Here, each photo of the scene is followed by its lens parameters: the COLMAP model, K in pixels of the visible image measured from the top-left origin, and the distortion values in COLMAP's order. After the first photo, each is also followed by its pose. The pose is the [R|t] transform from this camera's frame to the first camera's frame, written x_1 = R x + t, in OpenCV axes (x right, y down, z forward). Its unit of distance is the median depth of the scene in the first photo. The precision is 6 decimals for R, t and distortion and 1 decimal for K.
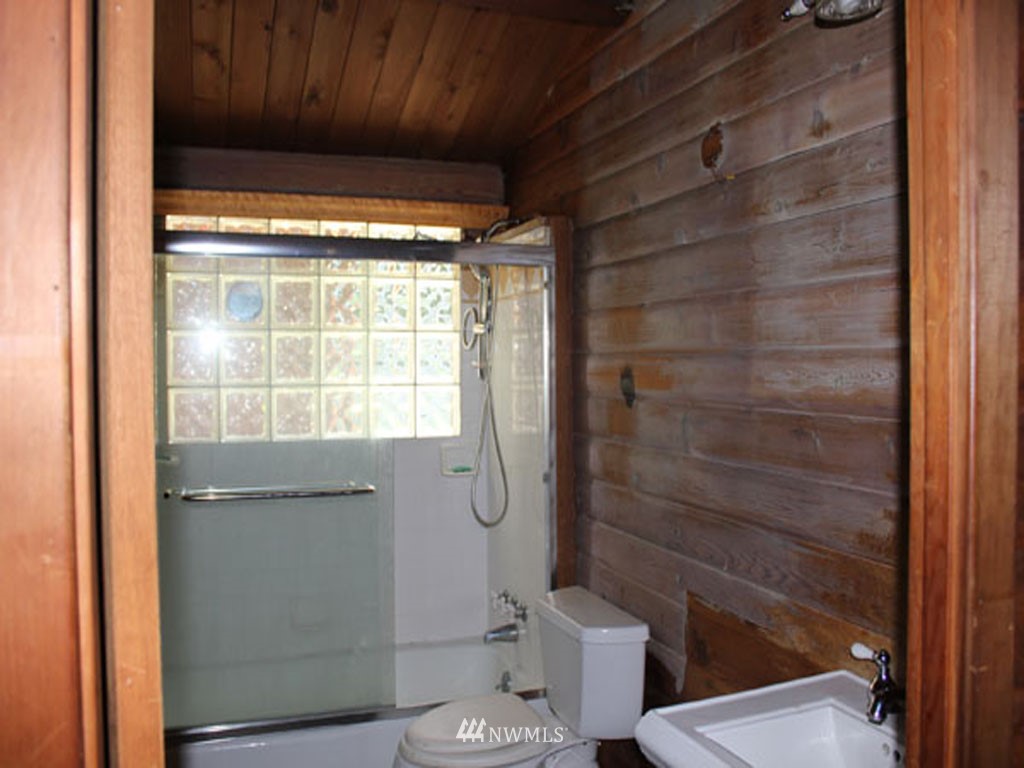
lens RADIAL K [[840.3, 0, 509.0], [0, 840.3, 404.4], [0, 0, 1]] dist [-0.141405, 0.103543]
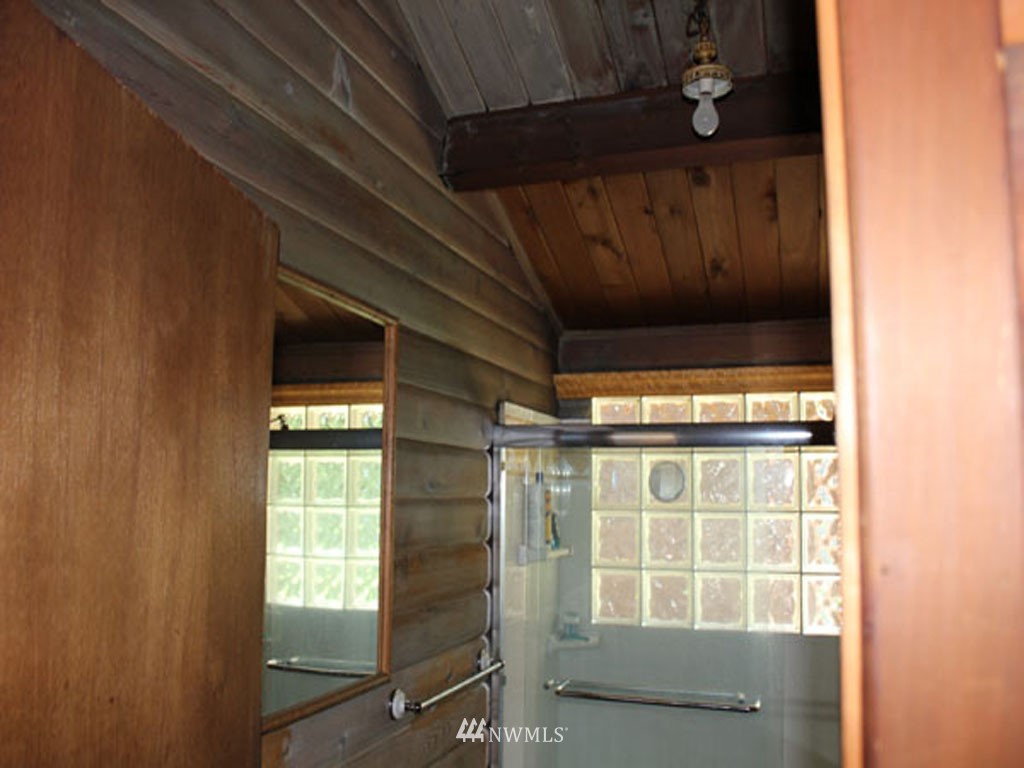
lens RADIAL K [[899.3, 0, 512.0], [0, 899.3, 384.0], [0, 0, 1]] dist [-0.144616, 0.001616]
pose [[0.779422, -0.081114, -0.621227, 0.232022], [-0.064455, 0.975939, -0.208298, -0.005426], [0.623175, 0.202394, 0.755440, 0.080688]]
